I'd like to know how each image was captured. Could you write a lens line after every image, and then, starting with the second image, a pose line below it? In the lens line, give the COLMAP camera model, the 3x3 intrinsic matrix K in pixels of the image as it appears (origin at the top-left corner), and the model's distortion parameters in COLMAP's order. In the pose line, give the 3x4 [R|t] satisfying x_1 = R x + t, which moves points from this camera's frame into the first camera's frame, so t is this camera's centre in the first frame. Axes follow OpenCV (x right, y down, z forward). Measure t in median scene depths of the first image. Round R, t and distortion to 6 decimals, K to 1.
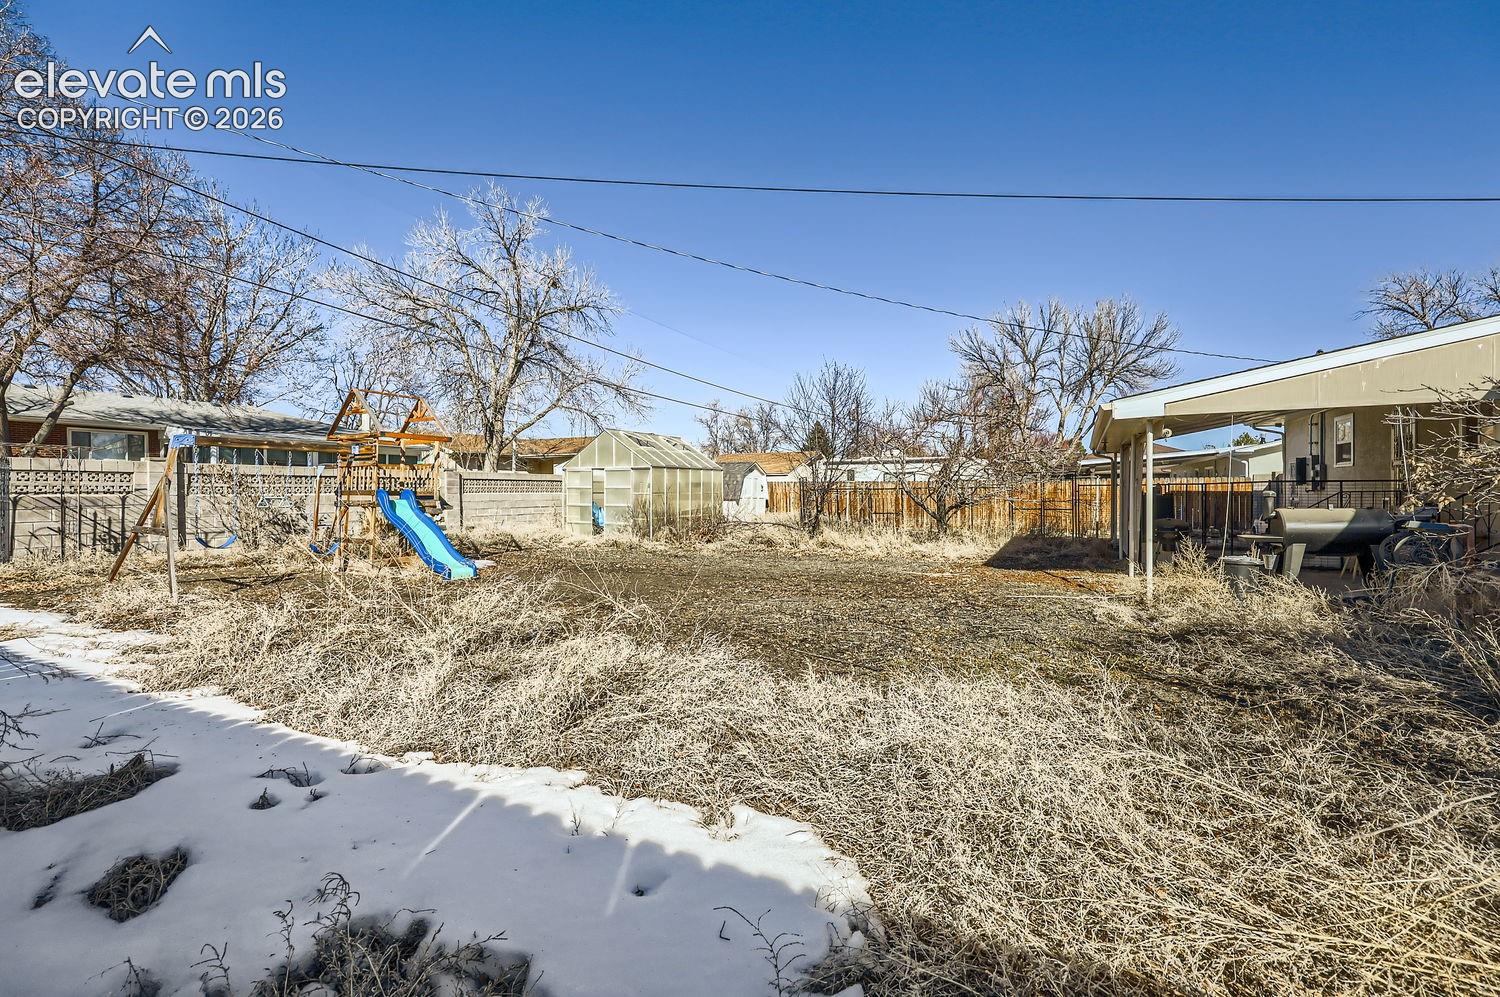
lens RADIAL K [[617.7, 0, 753.0], [0, 617.7, 493.4], [0, 0, 1]] dist [0.000025, -0.000006]
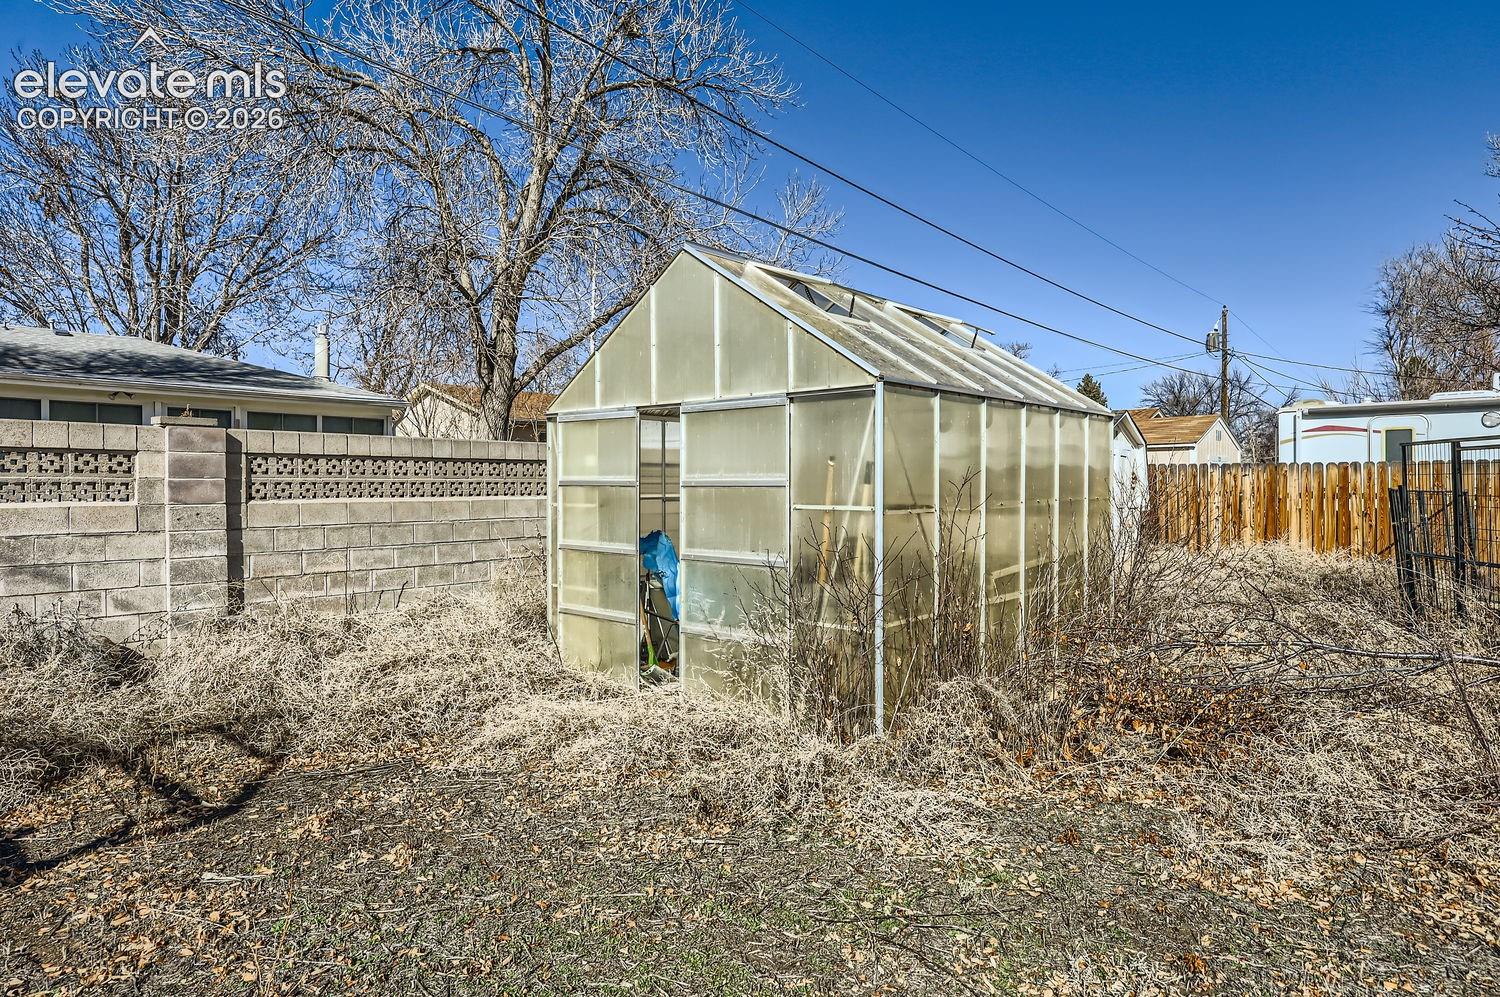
lens RADIAL K [[859.9, 0, 751.1], [0, 859.9, 492.8], [0, 0, 1]] dist [-0.000718, -0.000049]
pose [[0.969169, 0.001410, -0.246394, -0.126934], [0.000078, 0.999982, 0.006028, -0.006921], [0.246398, -0.005861, 0.969151, 0.659456]]
